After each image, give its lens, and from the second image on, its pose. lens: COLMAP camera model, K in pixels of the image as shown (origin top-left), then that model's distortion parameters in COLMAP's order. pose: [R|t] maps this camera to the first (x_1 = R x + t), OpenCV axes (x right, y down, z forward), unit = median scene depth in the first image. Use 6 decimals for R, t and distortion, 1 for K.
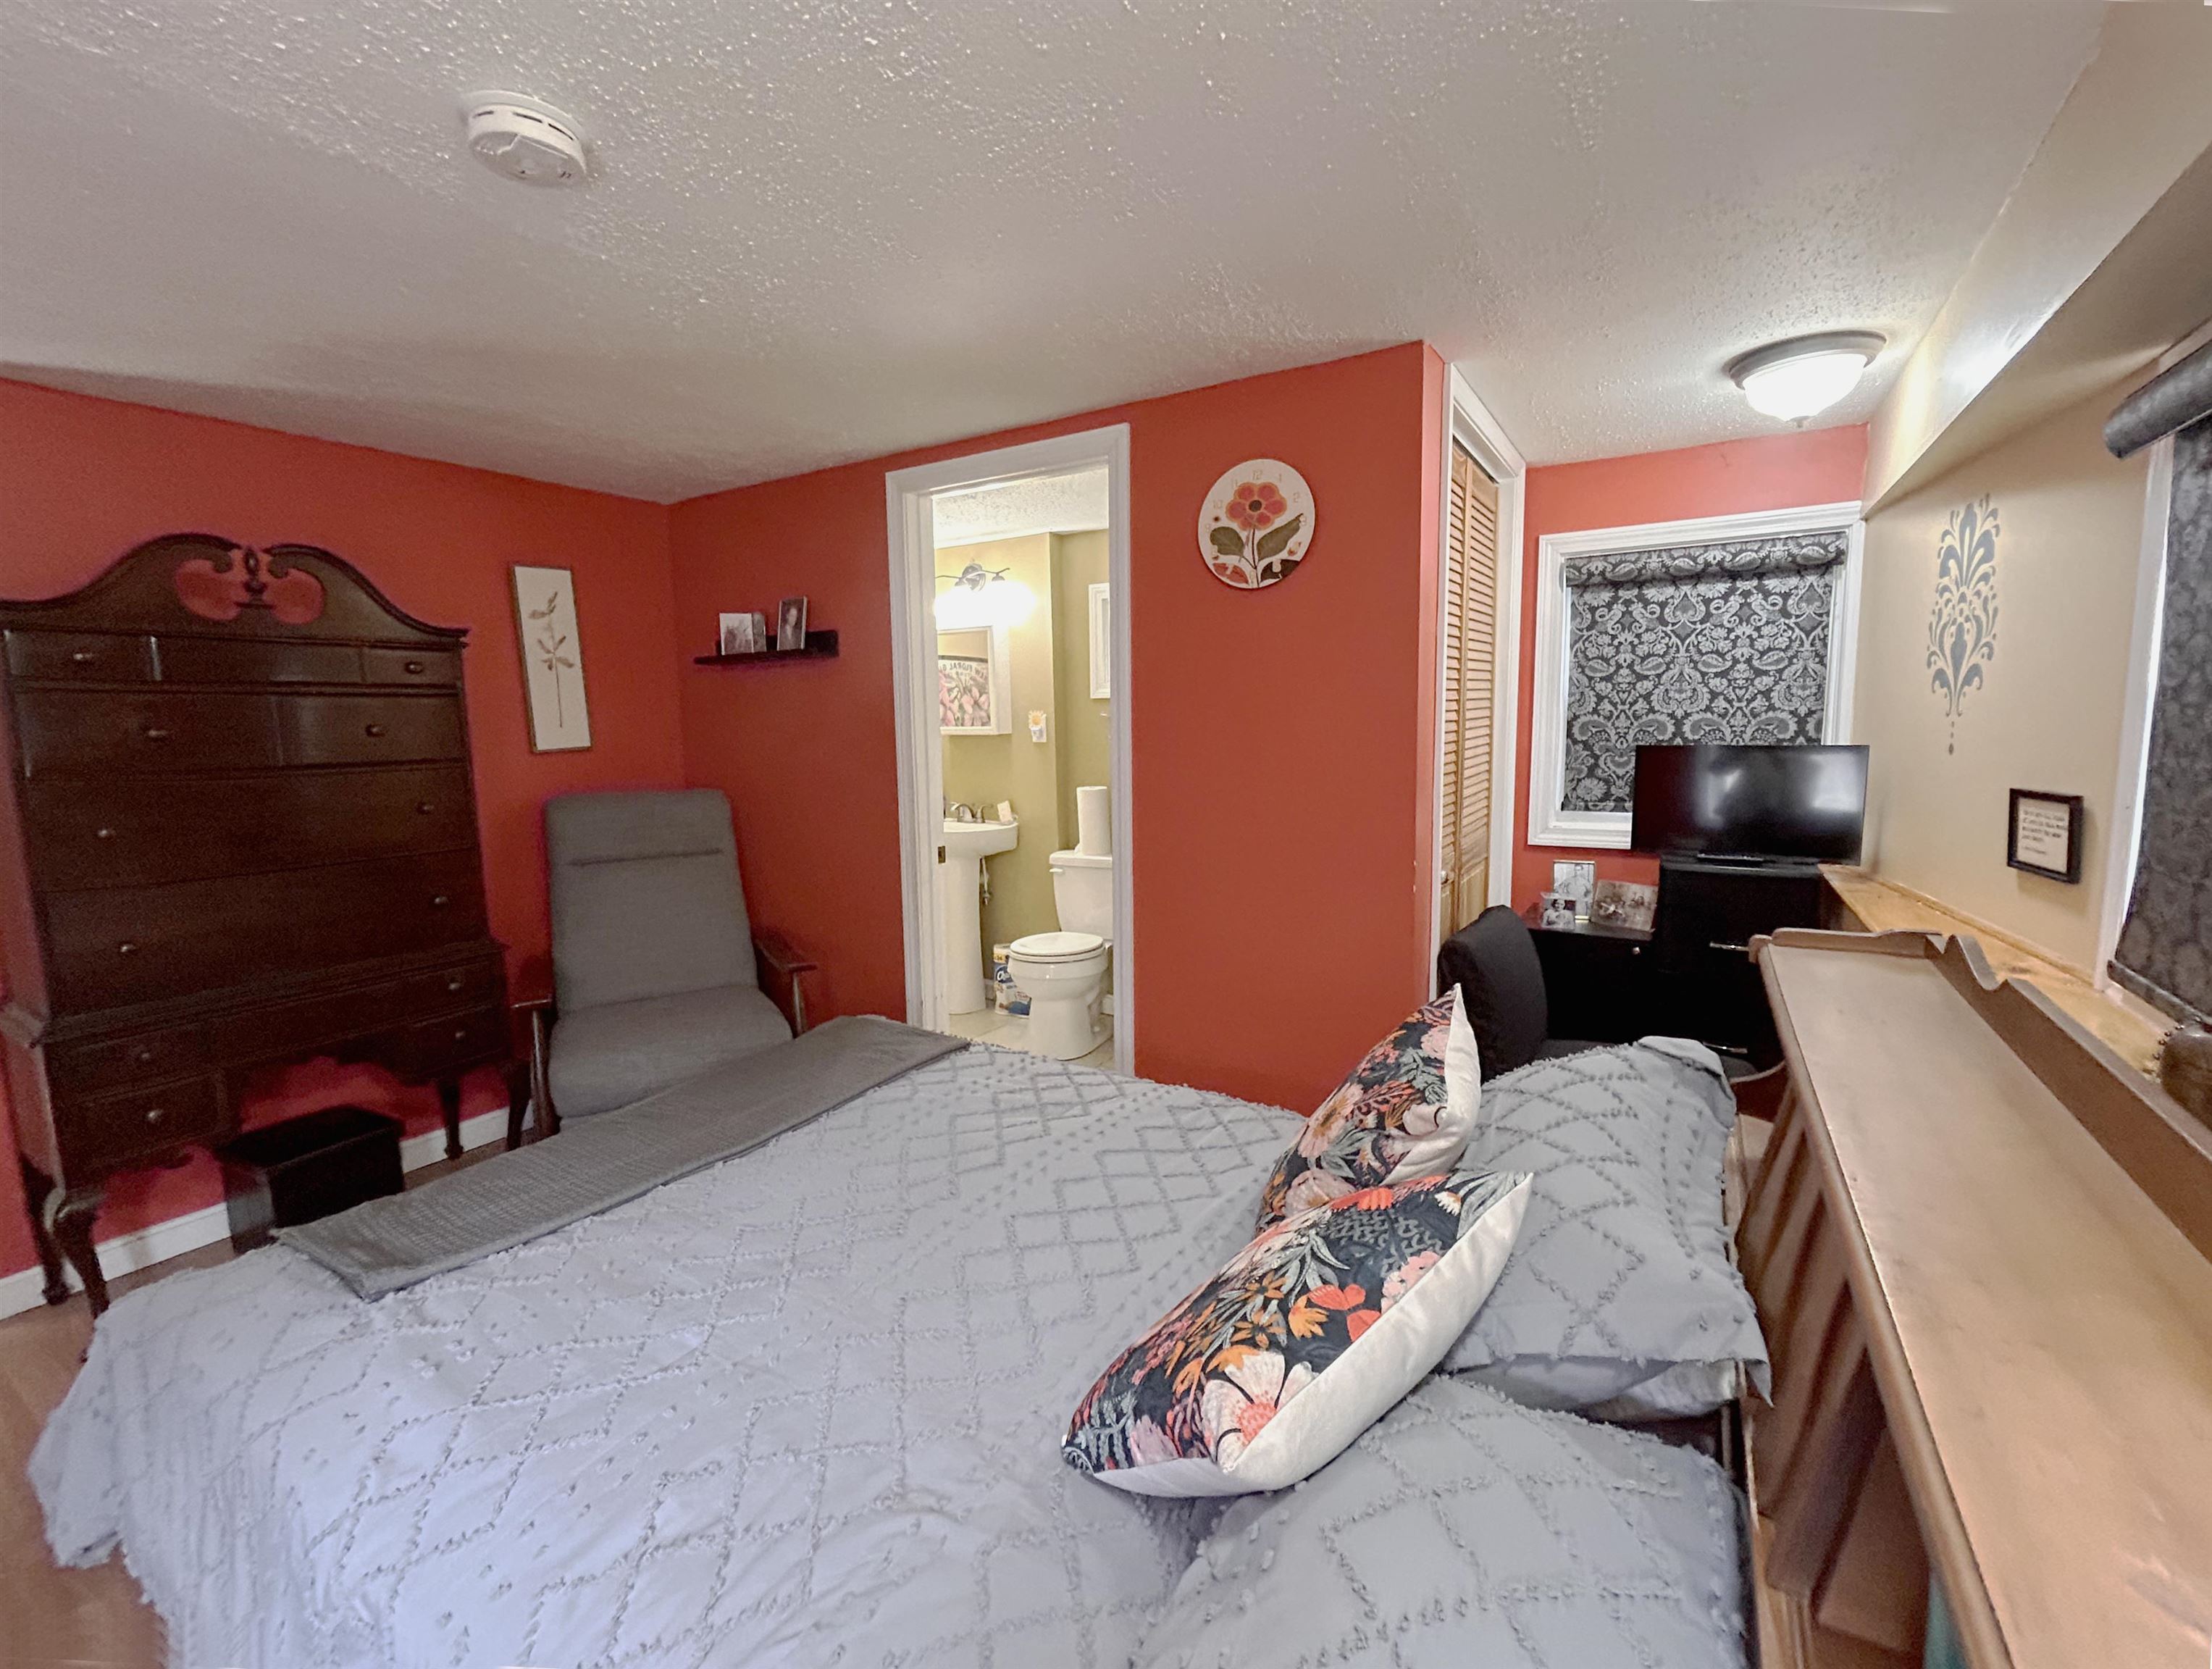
lens RADIAL K [[892.4, 0, 1113.6], [0, 892.4, 836.7], [0, 0, 1]] dist [0.001798, 0.000115]
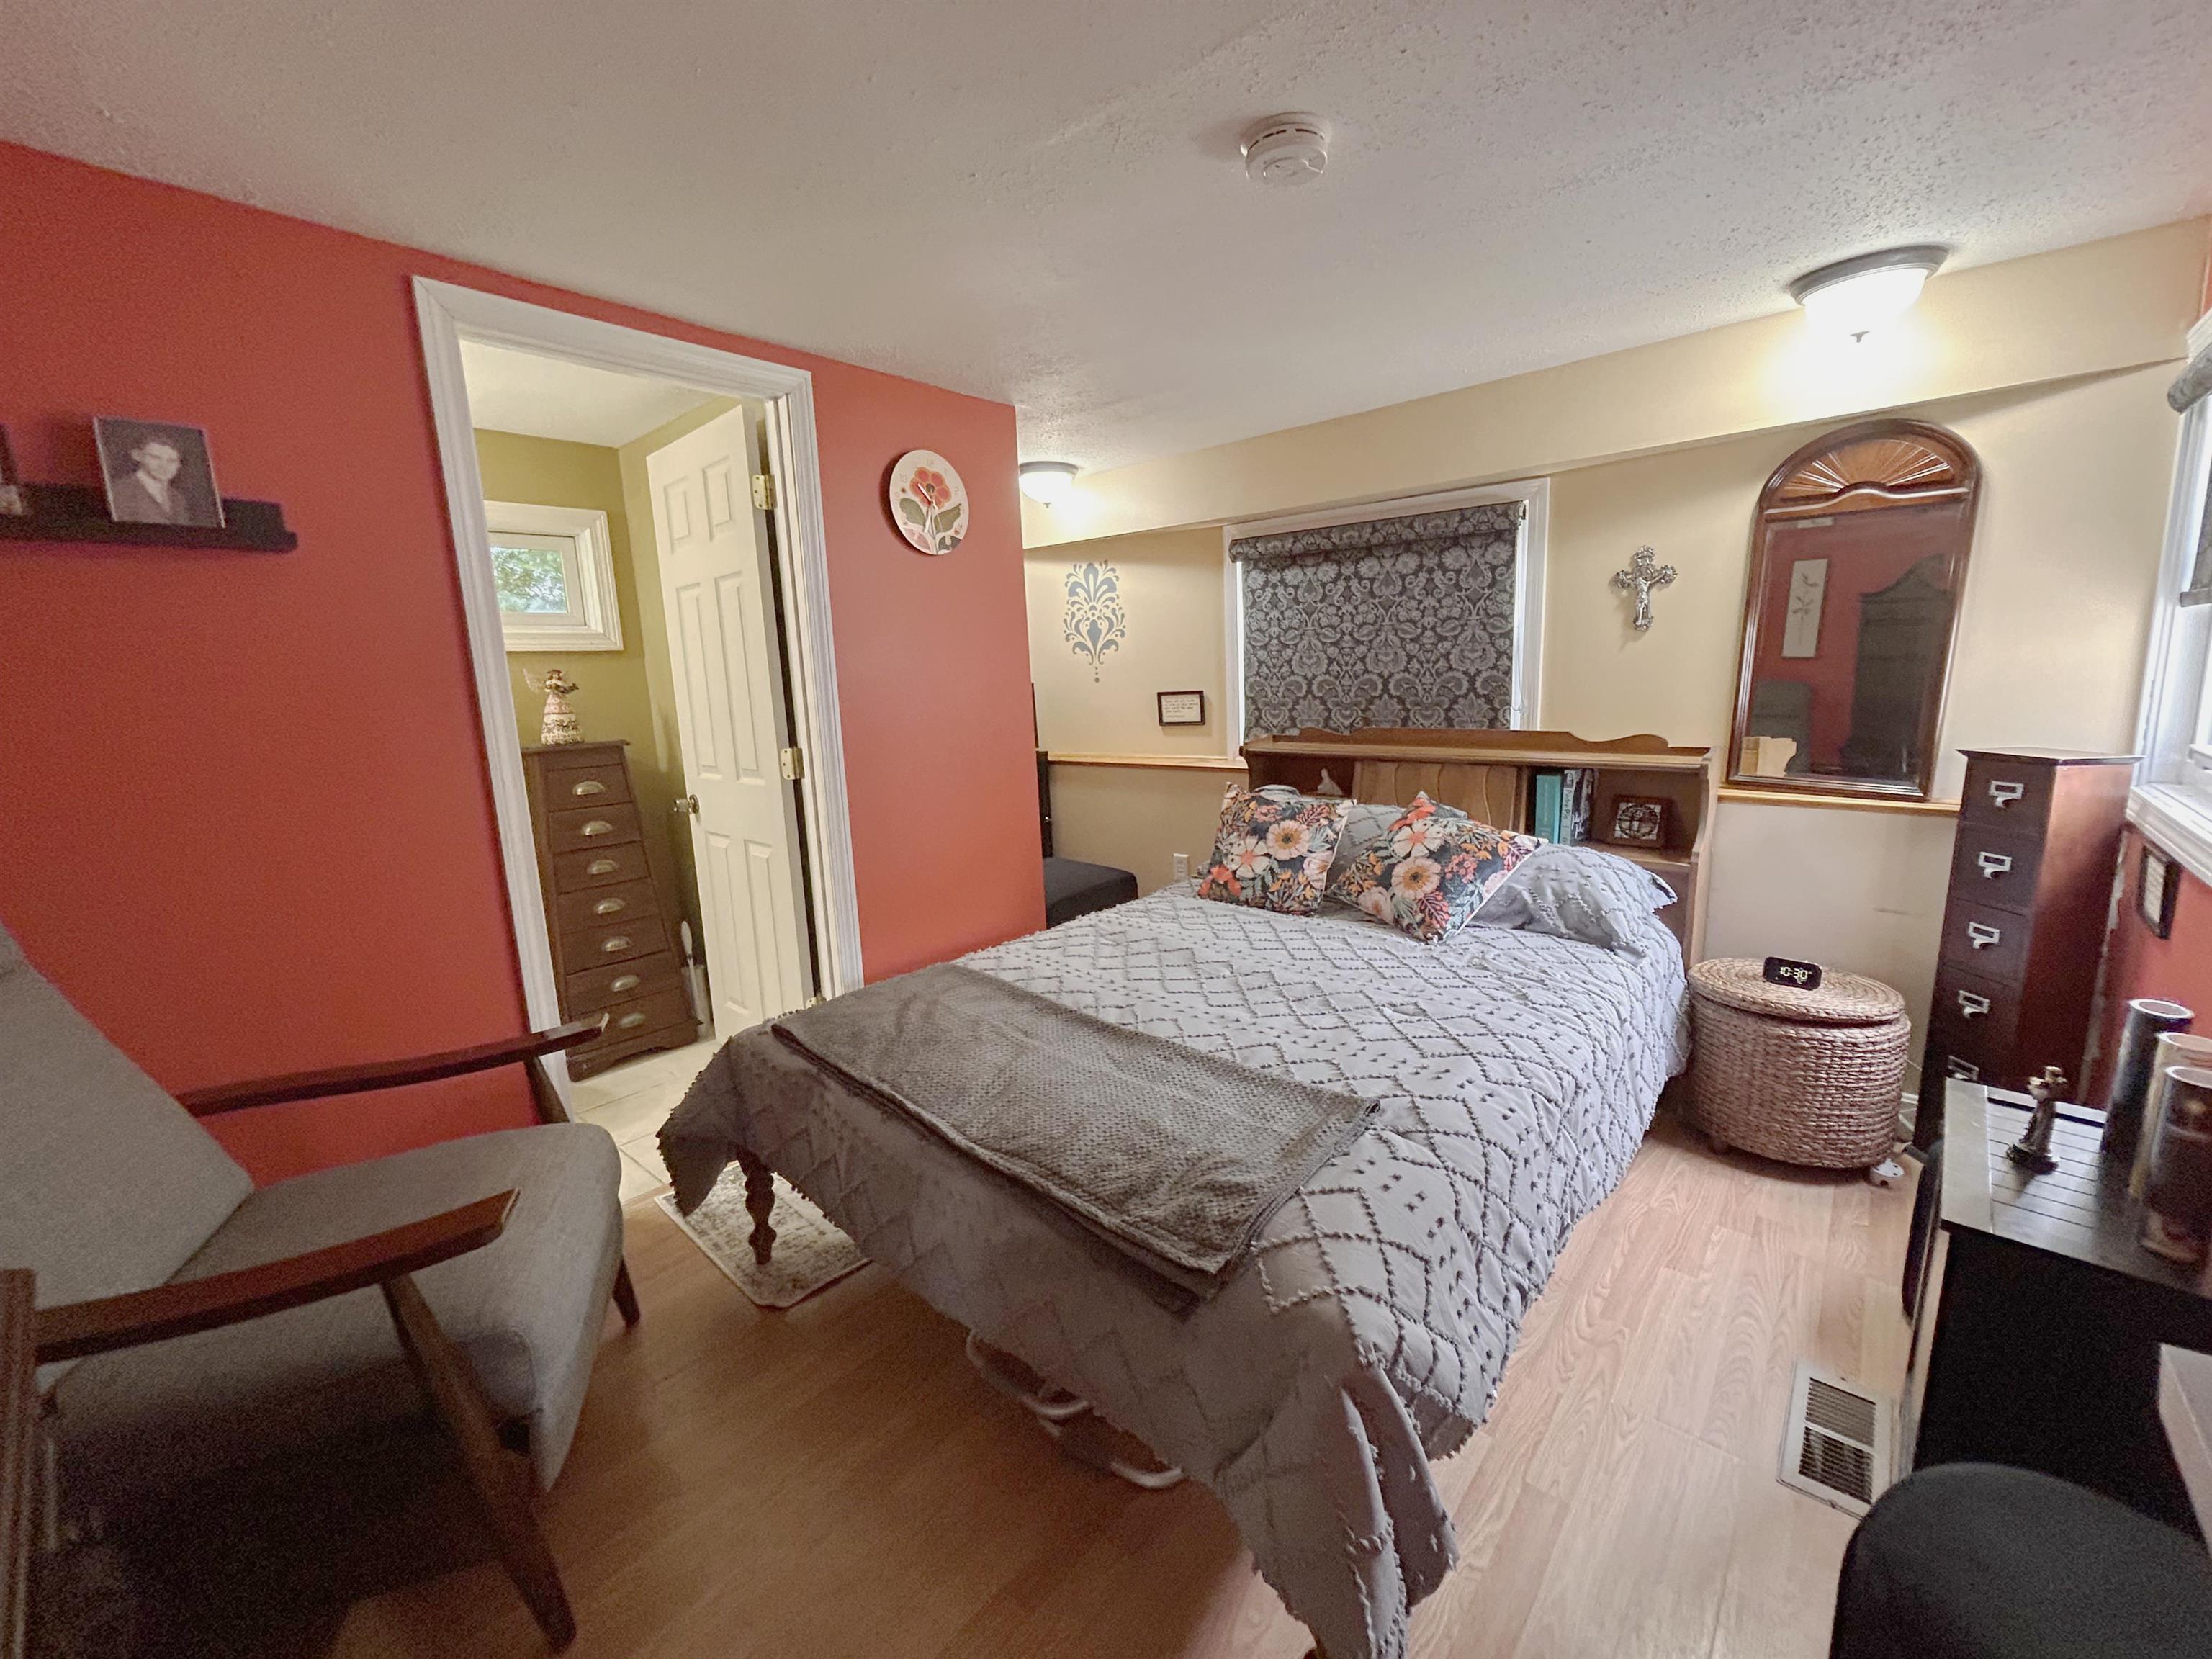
lens RADIAL K [[892.4, 0, 1113.6], [0, 892.4, 831.7], [0, 0, 1]] dist [0.001798, 0.000115]
pose [[0.182939, -0.165305, 0.969127, -0.899643], [0.170644, 0.976139, 0.134289, -0.022091], [-0.968201, 0.140809, 0.206782, 0.468484]]
